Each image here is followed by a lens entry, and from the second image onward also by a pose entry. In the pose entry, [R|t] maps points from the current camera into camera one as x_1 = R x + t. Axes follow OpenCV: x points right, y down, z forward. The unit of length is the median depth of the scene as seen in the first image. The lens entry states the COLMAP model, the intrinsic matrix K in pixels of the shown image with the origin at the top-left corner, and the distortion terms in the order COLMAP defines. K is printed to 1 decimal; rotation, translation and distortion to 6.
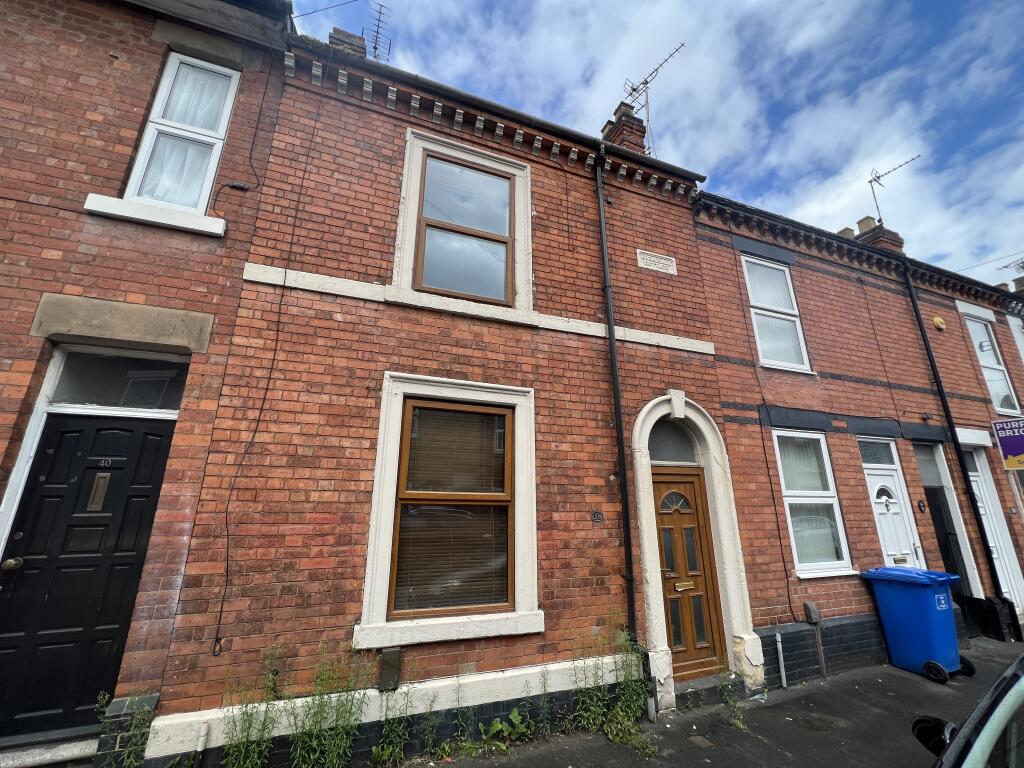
lens RADIAL K [[411.2, 0, 513.0], [0, 411.2, 383.4], [0, 0, 1]] dist [-0.002464, -0.000081]
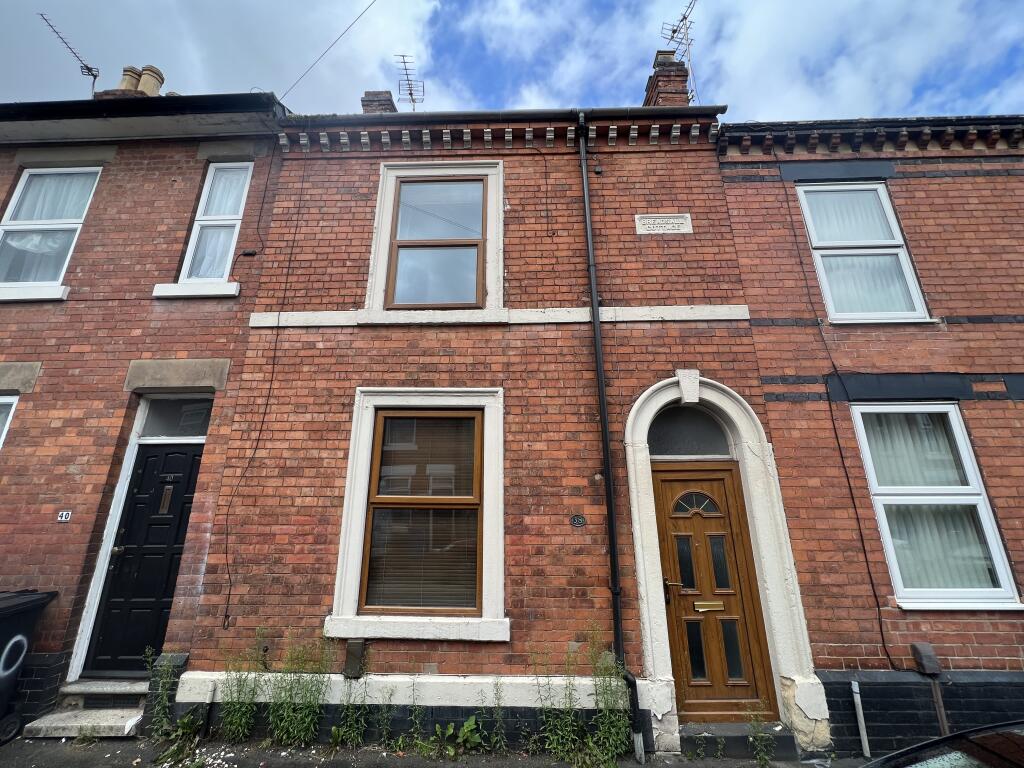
lens RADIAL K [[412.1, 0, 511.8], [0, 412.1, 384.4], [0, 0, 1]] dist [-0.002905, -0.000226]
pose [[0.926112, -0.113298, -0.359833, 0.445594], [0.110388, 0.993474, -0.028697, 0.037454], [0.360736, -0.013145, 0.932575, 0.109366]]
